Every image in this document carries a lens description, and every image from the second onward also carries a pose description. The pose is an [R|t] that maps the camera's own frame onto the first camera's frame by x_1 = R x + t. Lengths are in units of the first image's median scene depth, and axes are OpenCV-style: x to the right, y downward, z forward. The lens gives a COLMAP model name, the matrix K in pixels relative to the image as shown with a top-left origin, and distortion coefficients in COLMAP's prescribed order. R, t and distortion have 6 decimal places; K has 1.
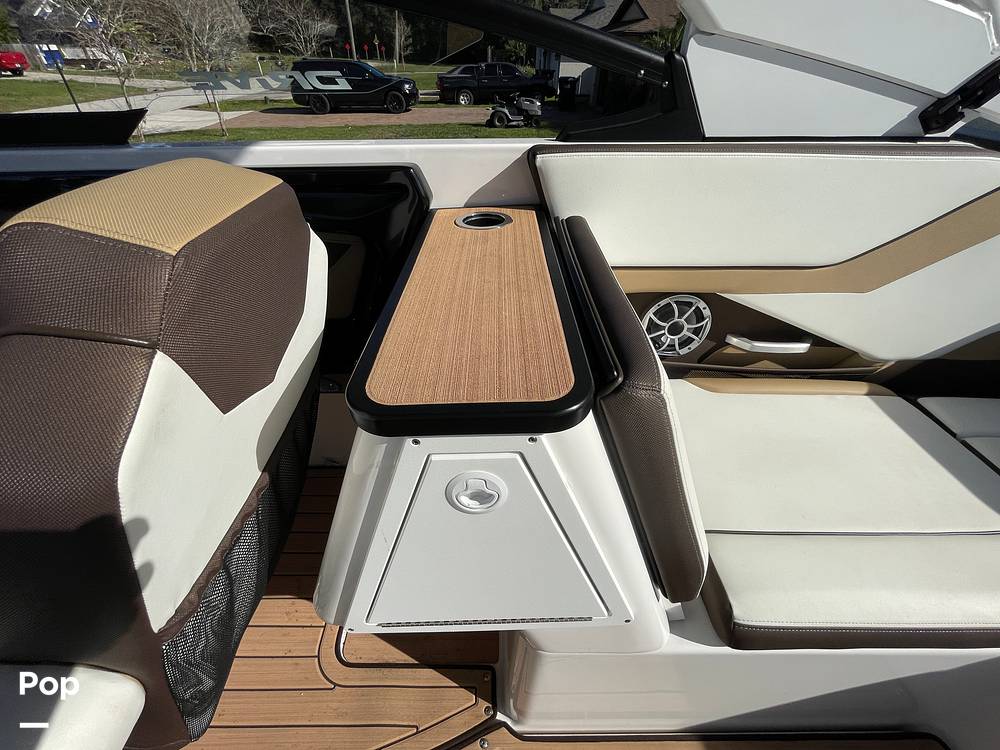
lens RADIAL K [[404.4, 0, 497.5], [0, 404.4, 373.9], [0, 0, 1]] dist [0.000005, -0.000777]
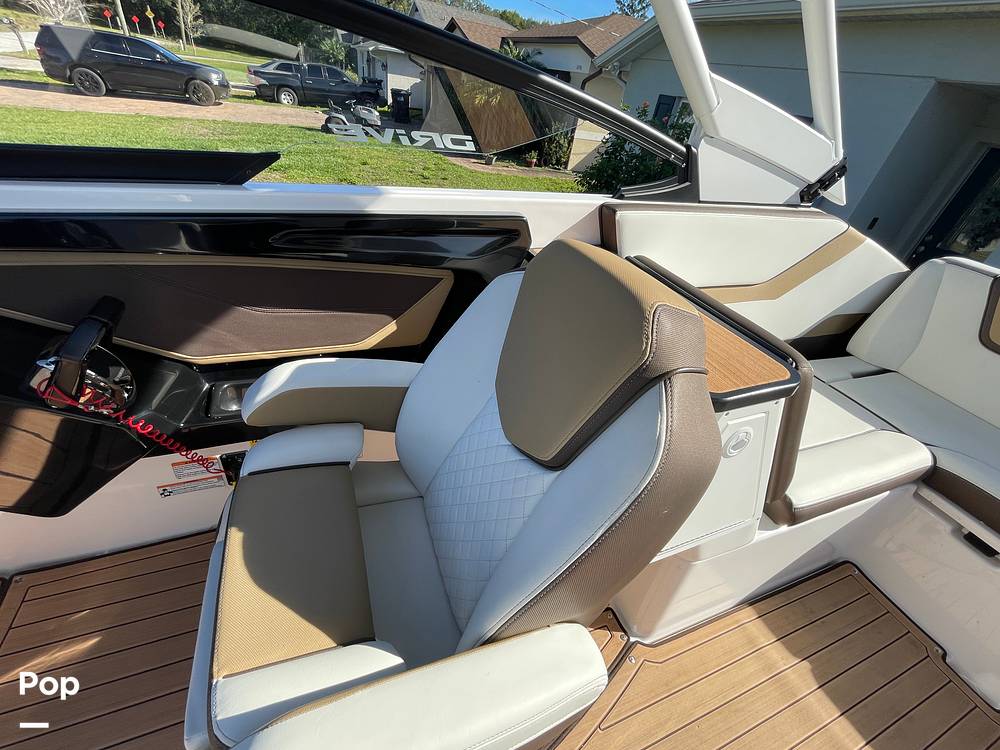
lens RADIAL K [[404.4, 0, 497.9], [0, 404.4, 374.8], [0, 0, 1]] dist [0.000005, -0.000777]
pose [[0.931100, -0.112269, 0.347058, -0.680071], [0.118573, 0.992941, 0.003093, -0.044147], [-0.344955, 0.038272, 0.937839, -0.090289]]
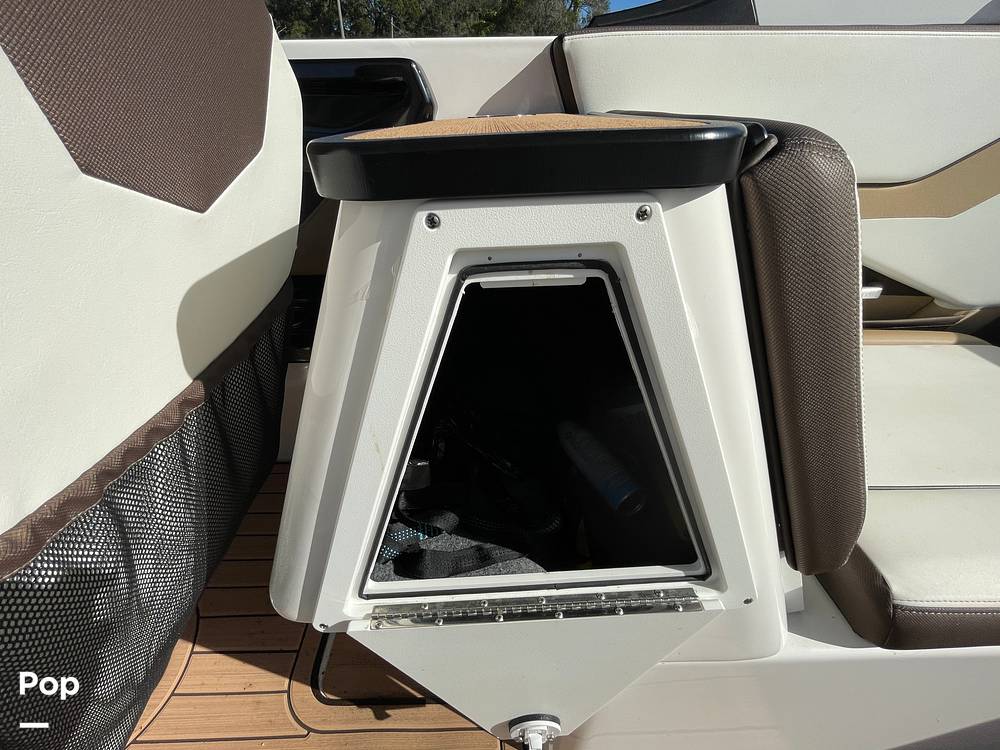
lens RADIAL K [[404.4, 0, 496.6], [0, 404.4, 374.2], [0, 0, 1]] dist [0.000005, -0.000777]
pose [[0.999793, -0.017284, 0.010780, -0.052918], [0.018118, 0.996403, -0.082781, 0.180297], [-0.009310, 0.082959, 0.996509, 0.197922]]
